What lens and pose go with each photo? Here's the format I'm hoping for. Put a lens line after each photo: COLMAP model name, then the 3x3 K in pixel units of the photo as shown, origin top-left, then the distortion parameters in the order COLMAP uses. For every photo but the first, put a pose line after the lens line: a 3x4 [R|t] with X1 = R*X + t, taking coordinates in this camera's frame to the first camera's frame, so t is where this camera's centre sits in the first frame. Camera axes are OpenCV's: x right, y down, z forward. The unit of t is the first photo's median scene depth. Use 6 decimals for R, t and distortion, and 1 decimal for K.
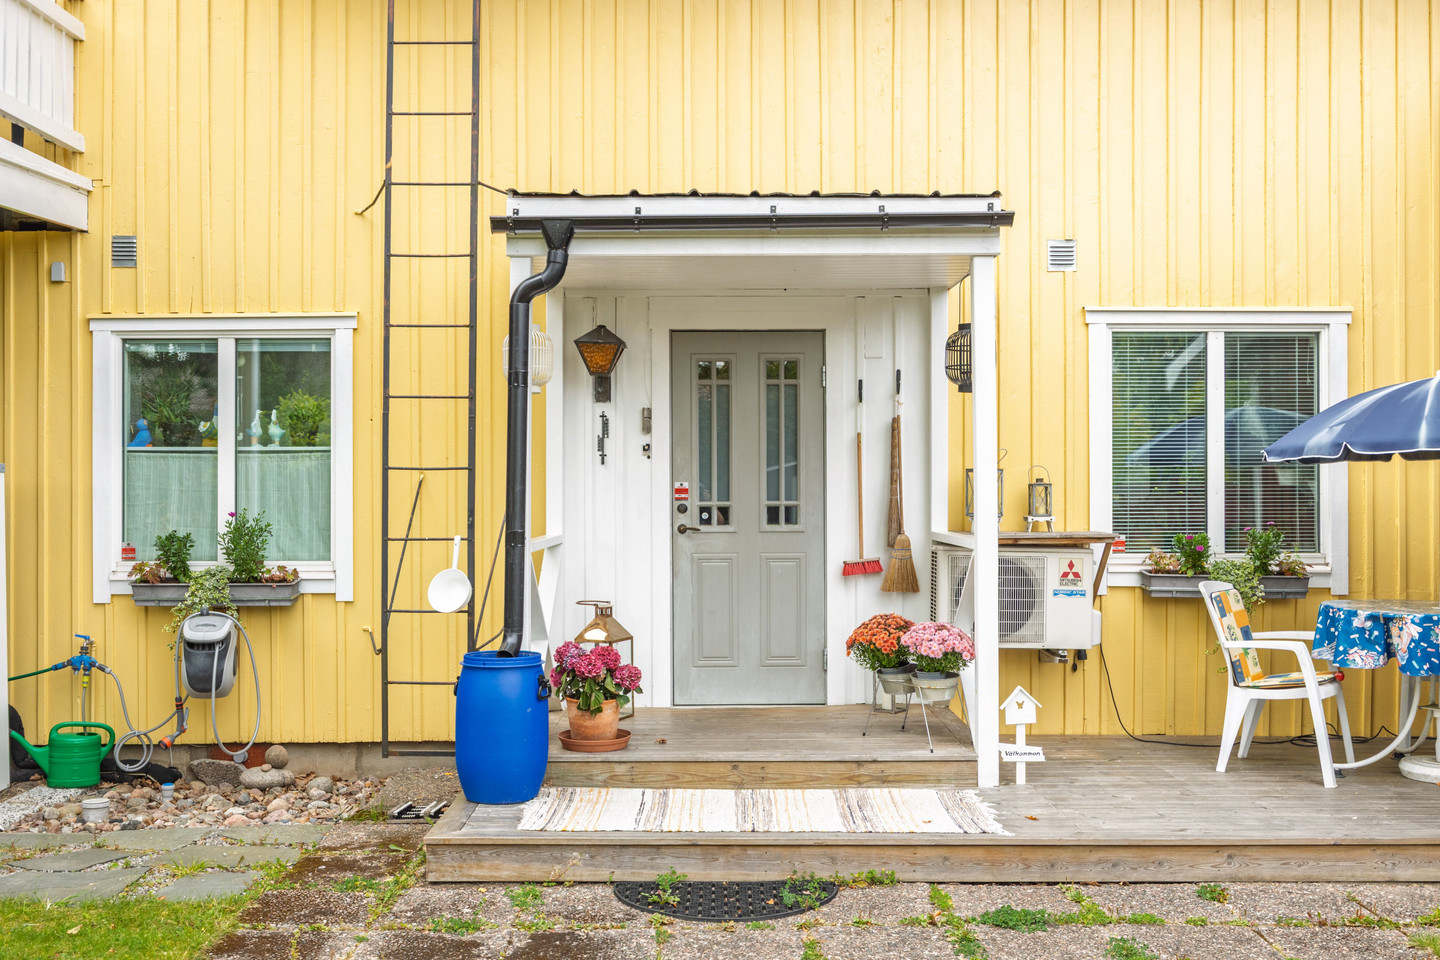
lens RADIAL K [[1382.8, 0, 720.0], [0, 1382.8, 480.0], [0, 0, 1]] dist [0.003015, -0.000354]
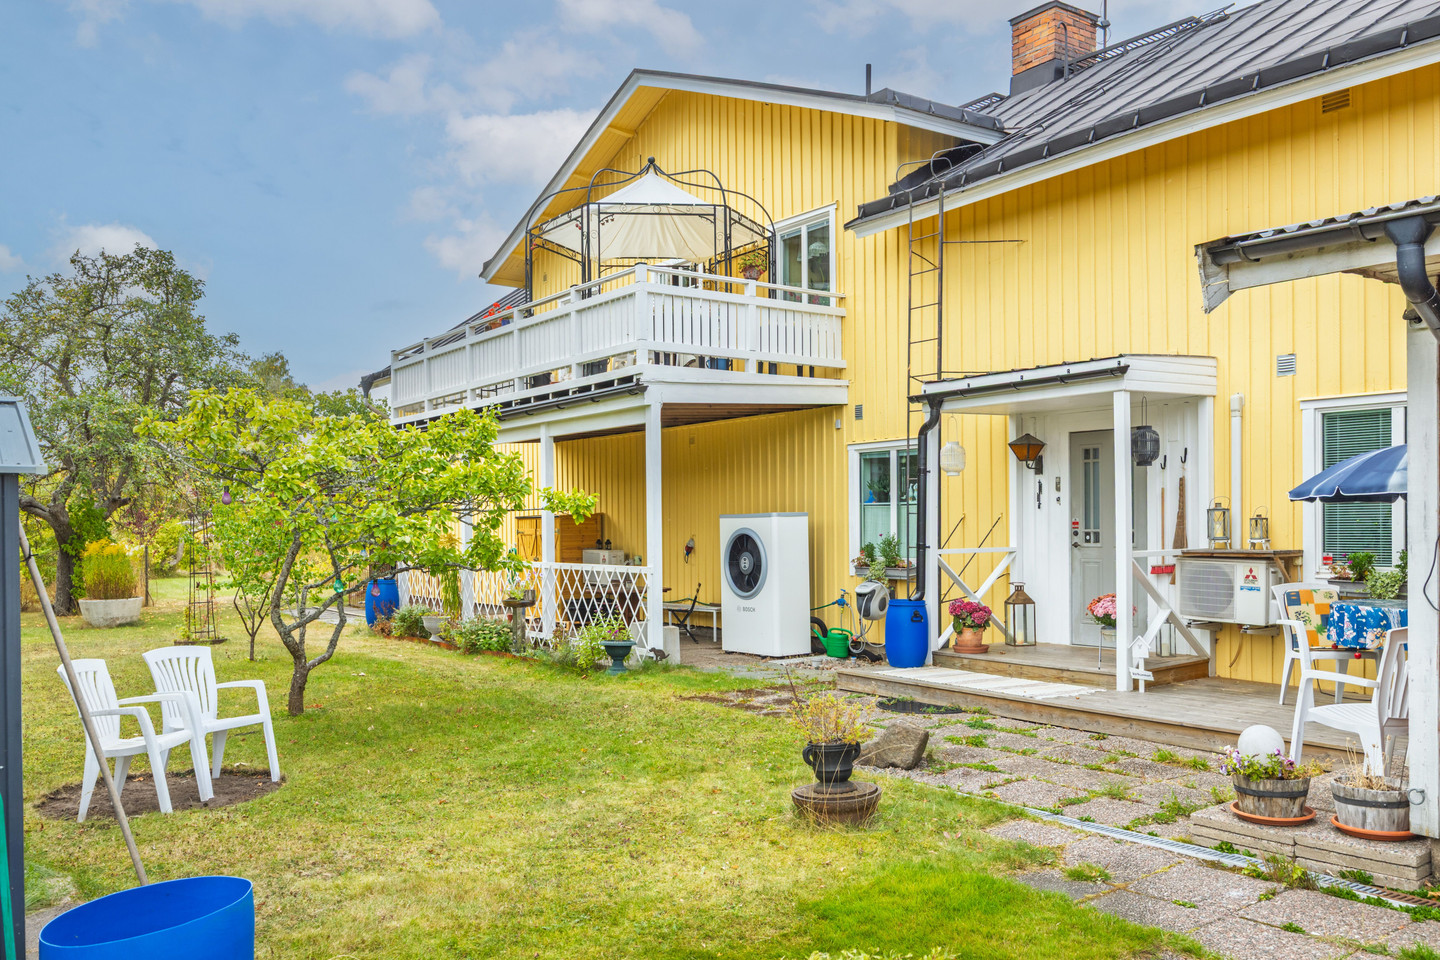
lens RADIAL K [[1177.7, 0, 722.6], [0, 1177.7, 527.8], [0, 0, 1]] dist [0.005924, 0.000924]
pose [[0.587431, 0.000669, -0.809274, 0.946973], [0.013314, 0.999856, 0.010492, -0.008373], [0.809165, -0.016938, 0.587337, -0.253110]]
